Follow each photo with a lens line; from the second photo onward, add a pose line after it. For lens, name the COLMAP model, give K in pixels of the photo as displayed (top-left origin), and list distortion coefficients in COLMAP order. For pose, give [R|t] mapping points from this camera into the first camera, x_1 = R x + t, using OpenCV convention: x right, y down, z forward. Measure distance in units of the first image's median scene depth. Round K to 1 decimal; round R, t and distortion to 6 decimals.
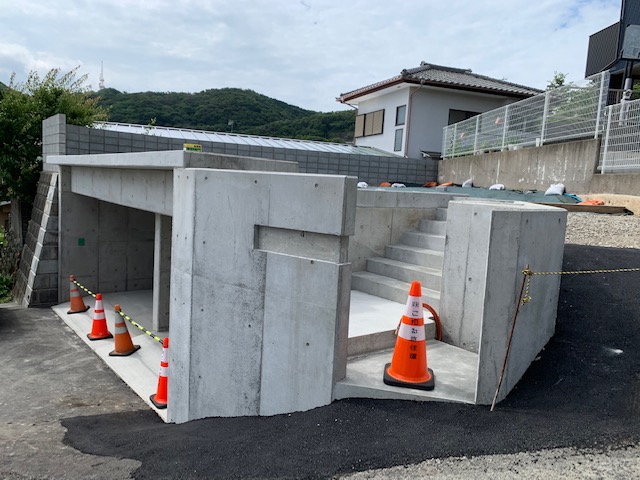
lens RADIAL K [[489.3, 0, 320.0], [0, 489.3, 240.0], [0, 0, 1]] dist [0.008408, -0.008823]
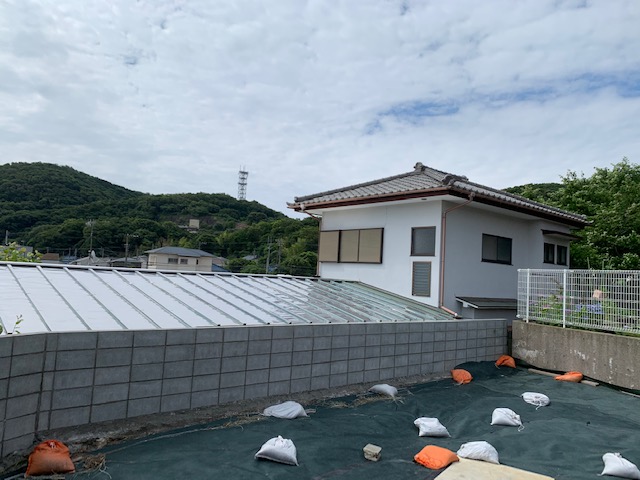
lens RADIAL K [[489.3, 0, 320.0], [0, 489.3, 240.0], [0, 0, 1]] dist [0.008408, -0.008823]
pose [[0.940700, 0.020482, 0.338620, -1.102997], [0.036691, 0.986178, -0.161578, -0.925988], [-0.337248, 0.164421, 0.926946, 2.629389]]
